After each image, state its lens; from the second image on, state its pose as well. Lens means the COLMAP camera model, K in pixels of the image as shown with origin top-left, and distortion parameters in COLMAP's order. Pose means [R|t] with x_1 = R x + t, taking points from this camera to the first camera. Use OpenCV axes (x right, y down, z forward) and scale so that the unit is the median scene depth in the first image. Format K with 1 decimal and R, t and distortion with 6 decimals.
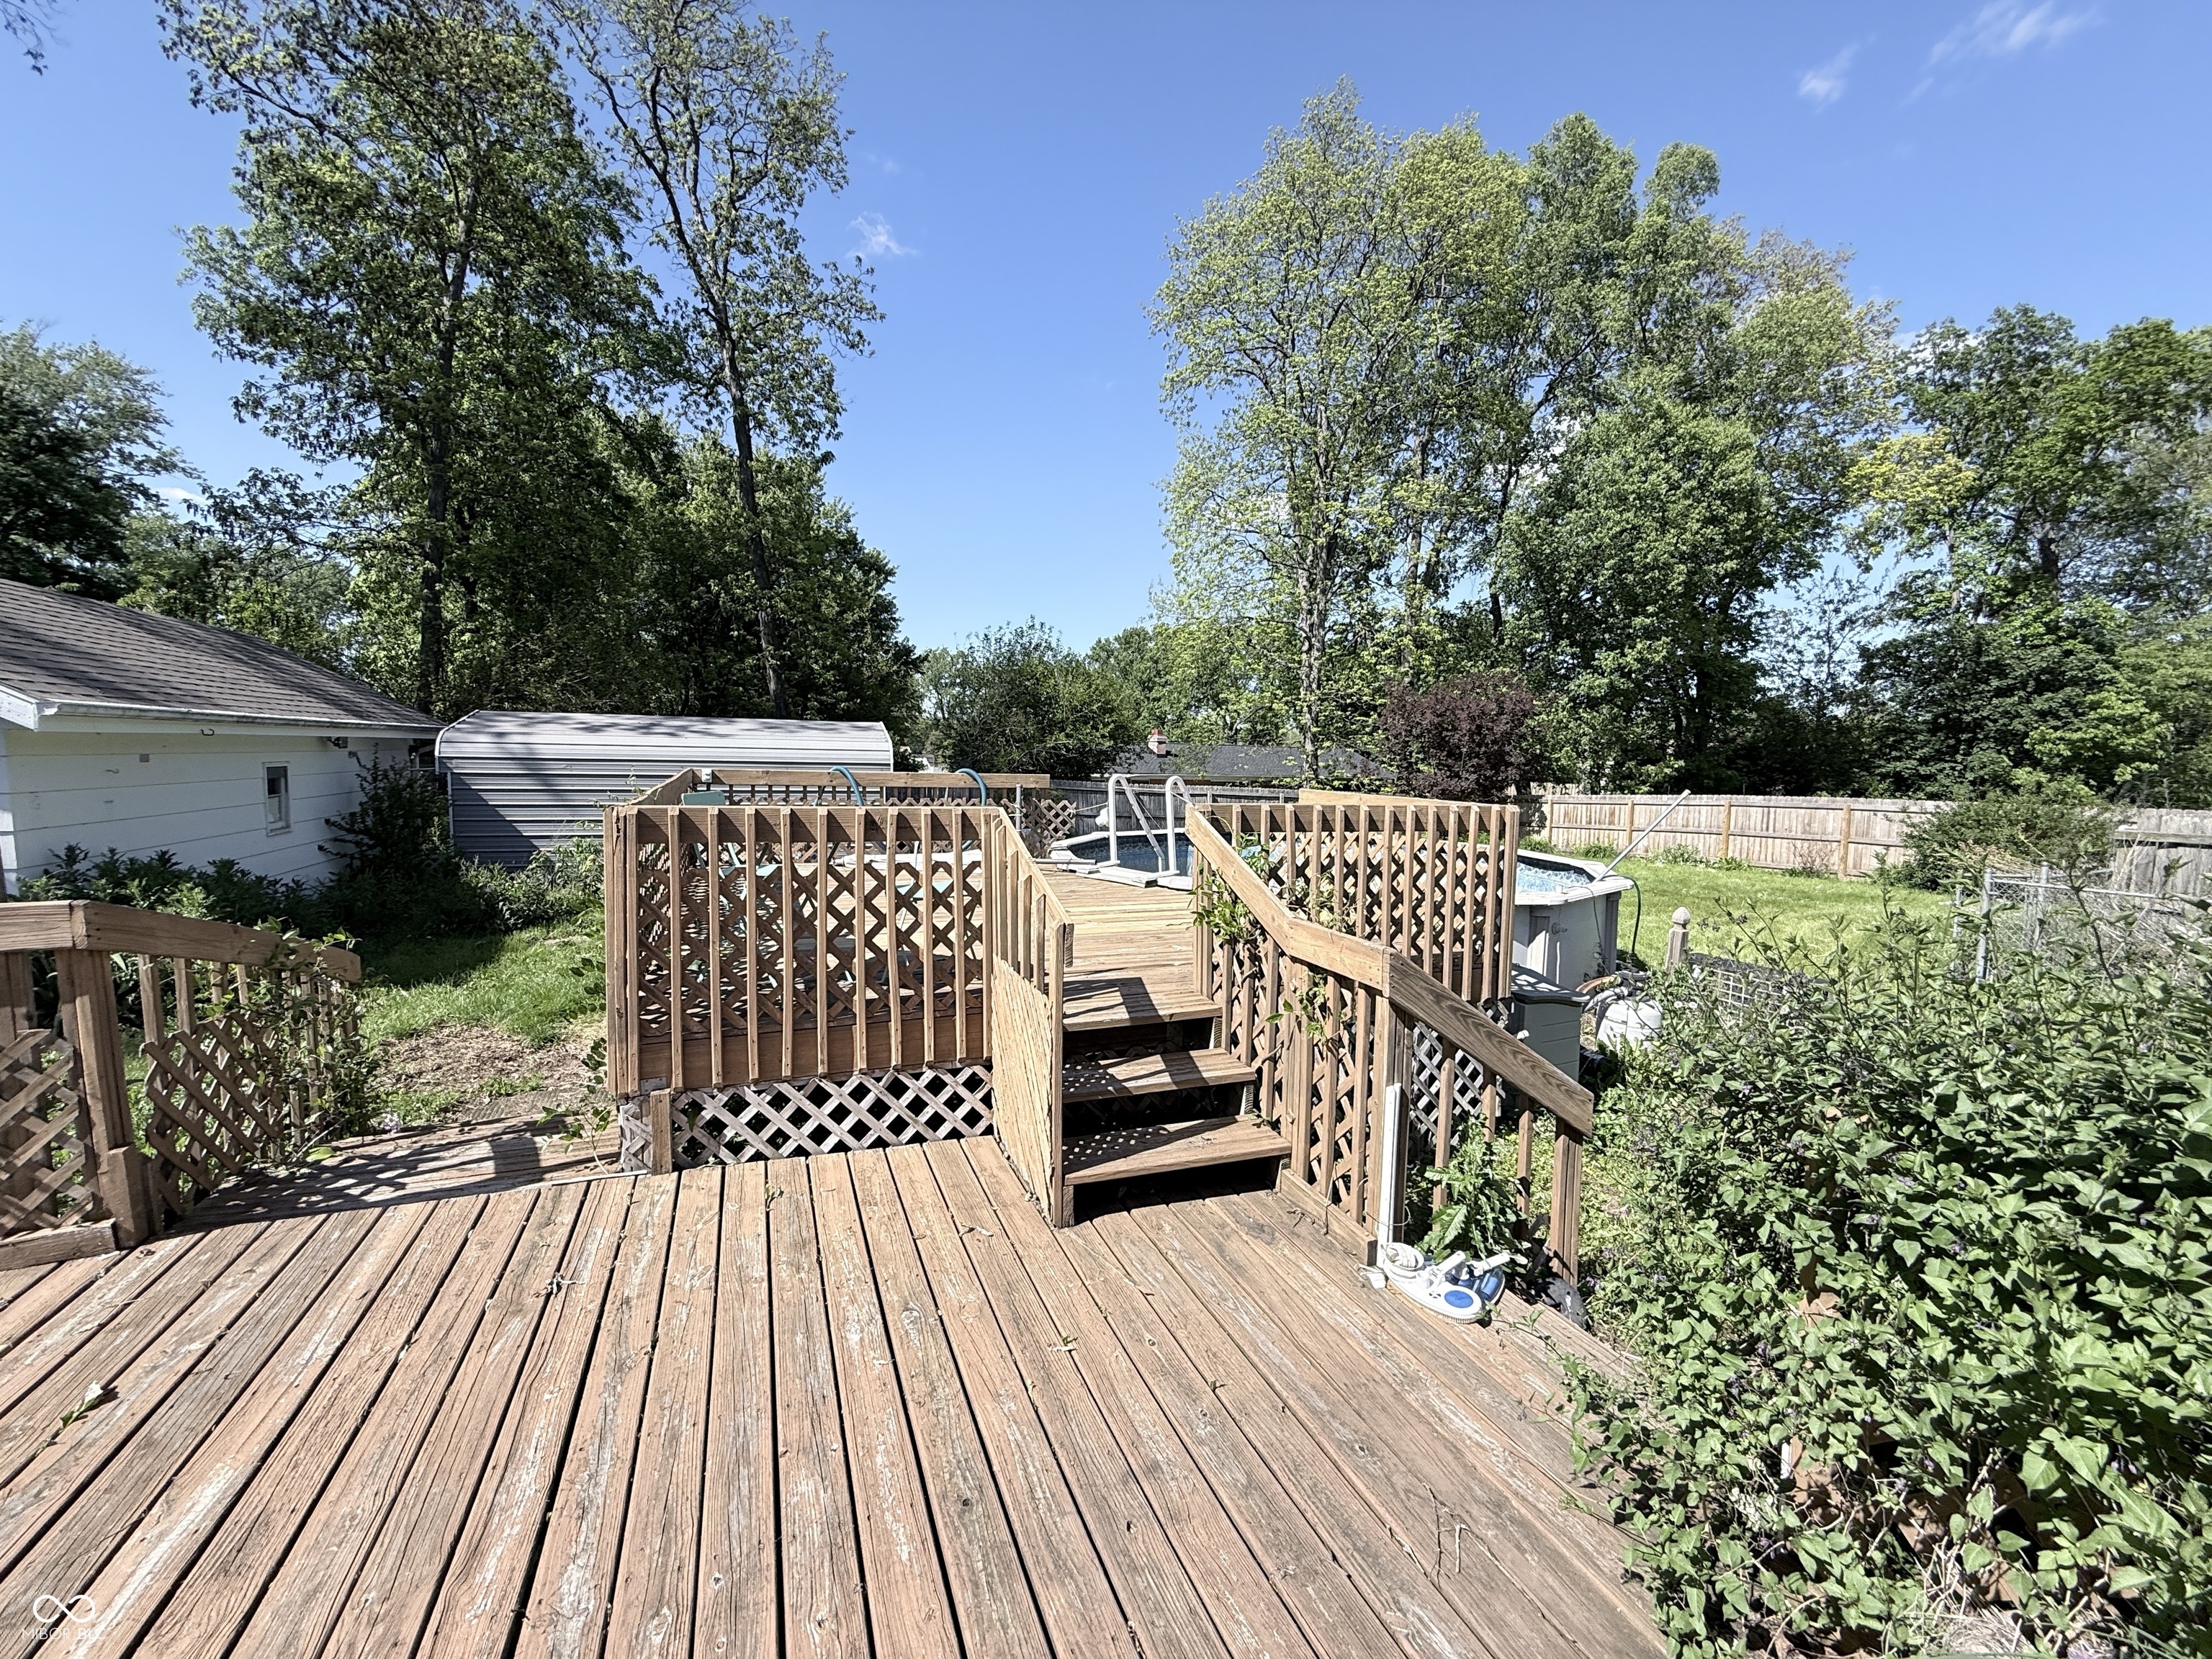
lens RADIAL K [[882.6, 0, 1100.1], [0, 882.6, 824.8], [0, 0, 1]] dist [0.000705, 0.000239]
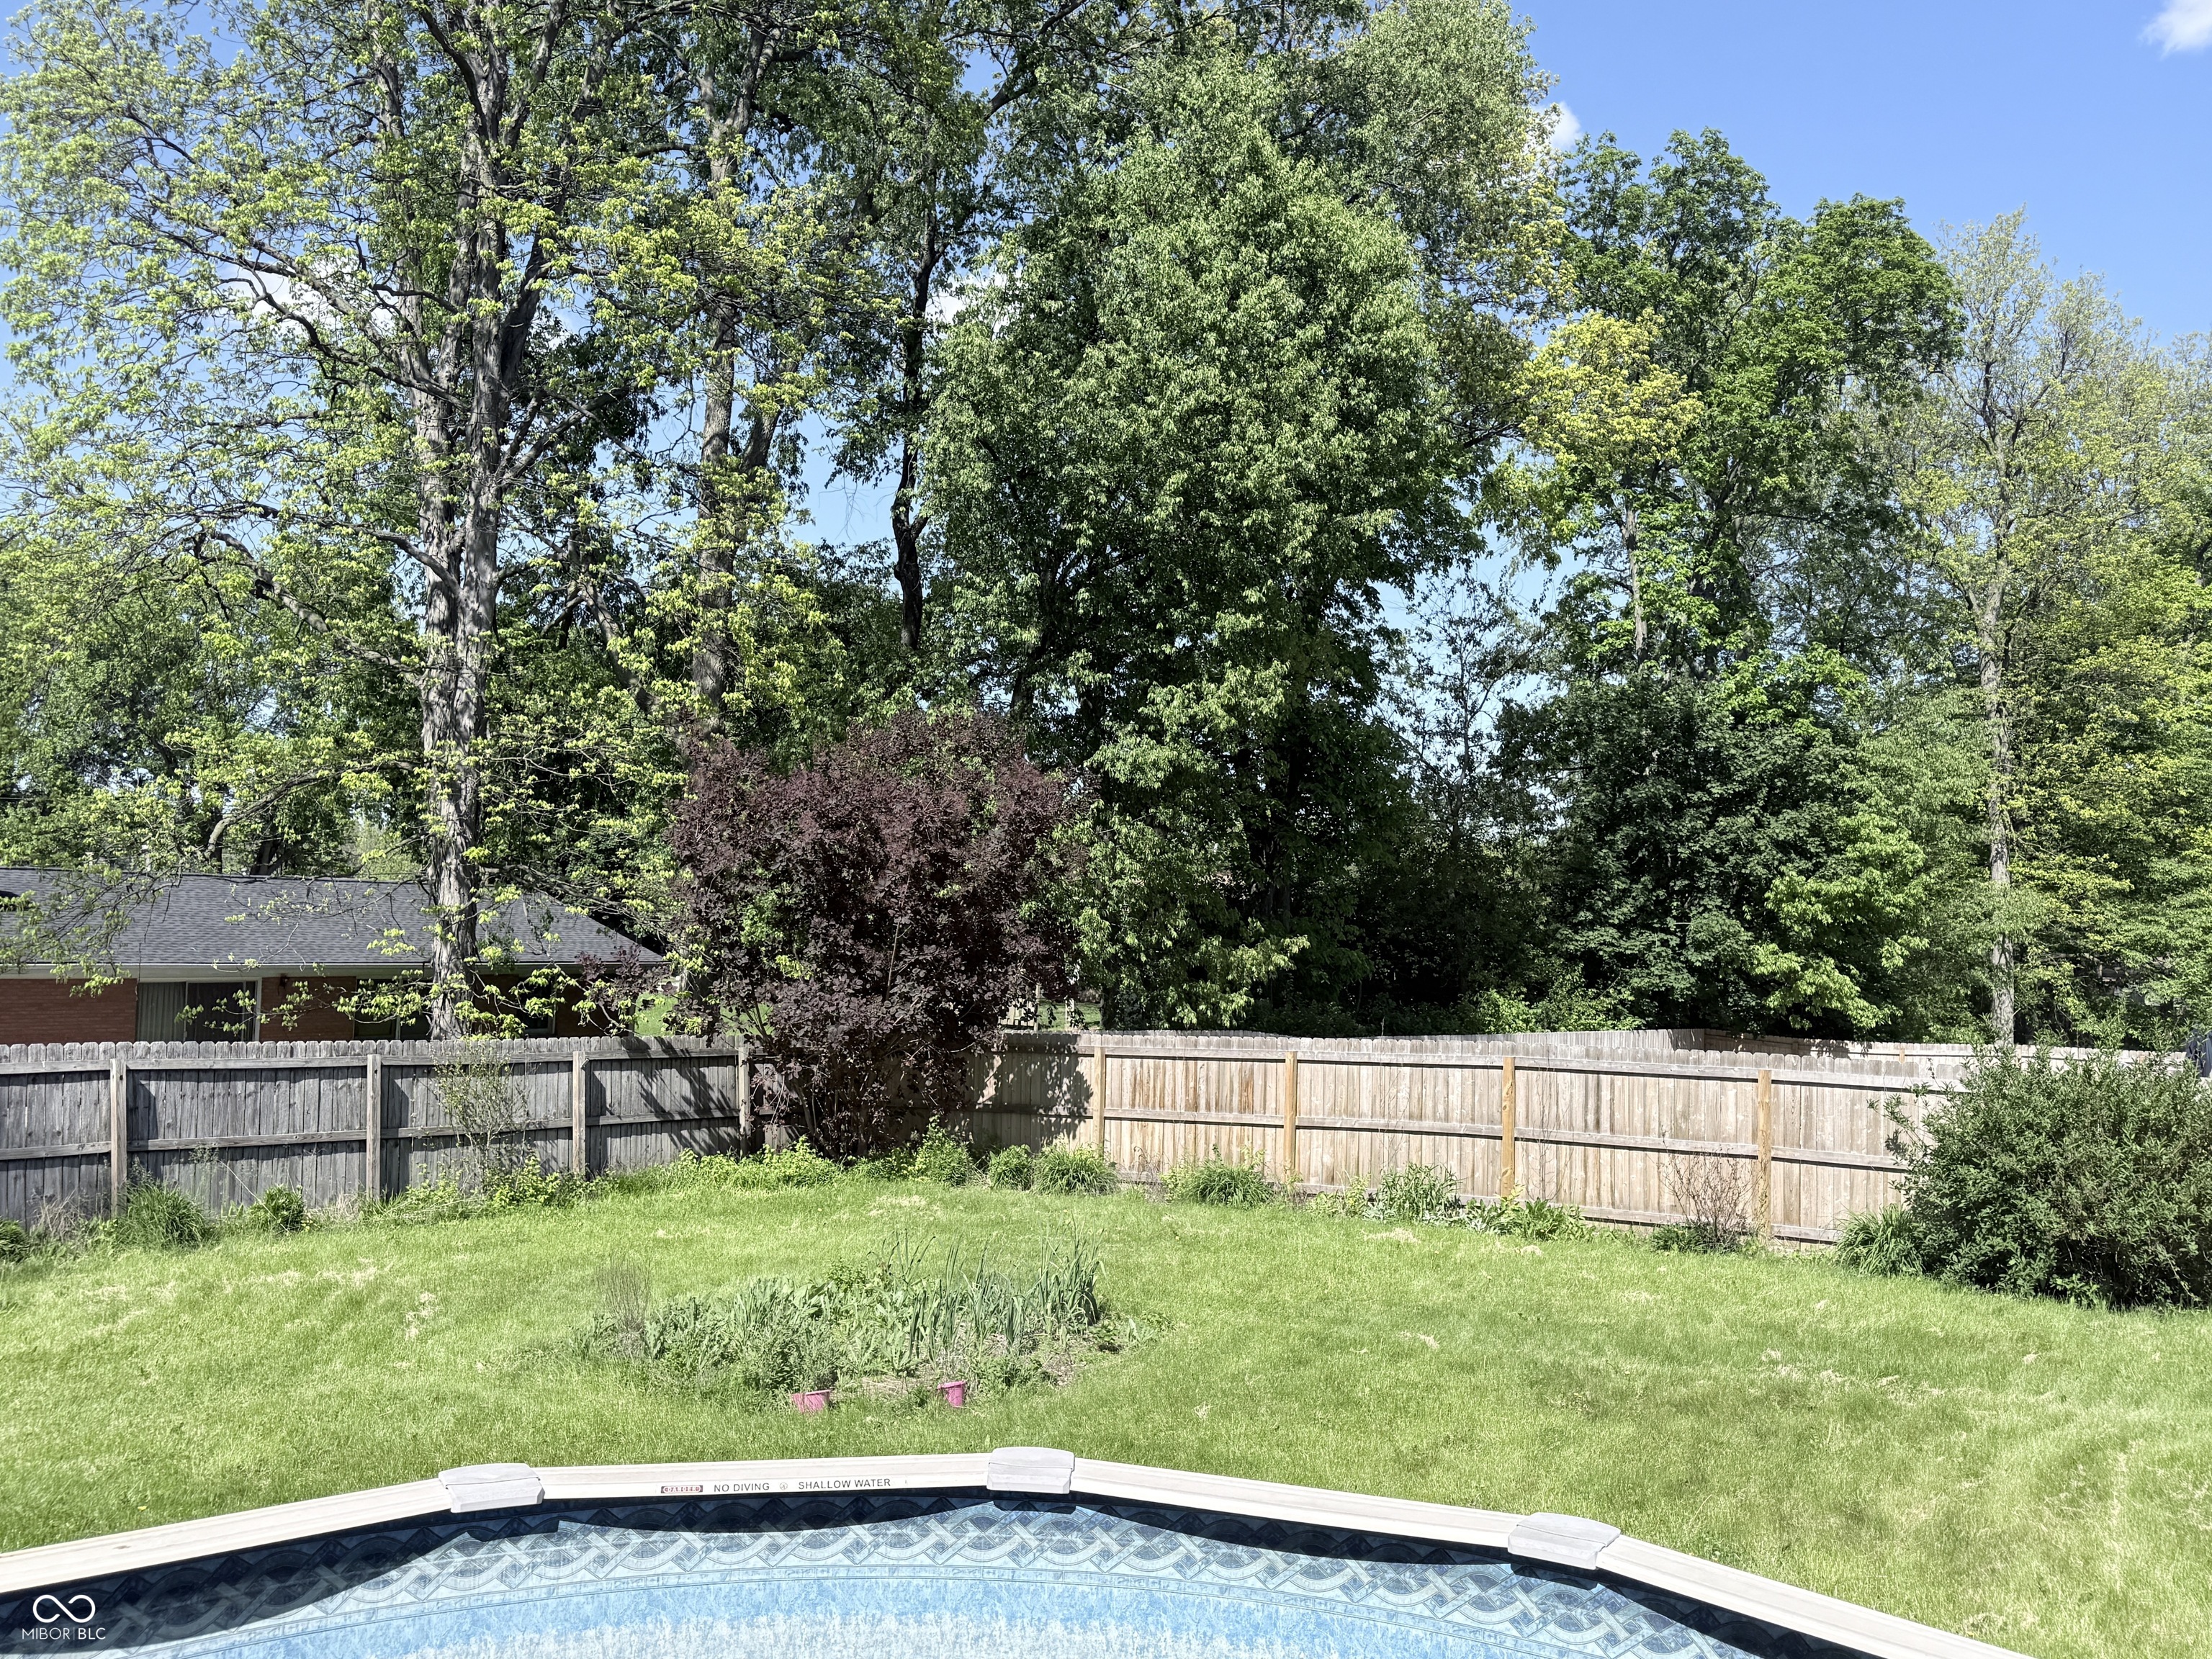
lens RADIAL K [[1995.6, 0, 1123.8], [0, 1995.6, 866.7], [0, 0, 1]] dist [0.092232, -0.157255]
pose [[0.838809, 0.017121, 0.544156, 0.029869], [0.031169, 0.996356, -0.079394, -0.032212], [-0.543532, 0.083557, 0.835219, 0.210306]]
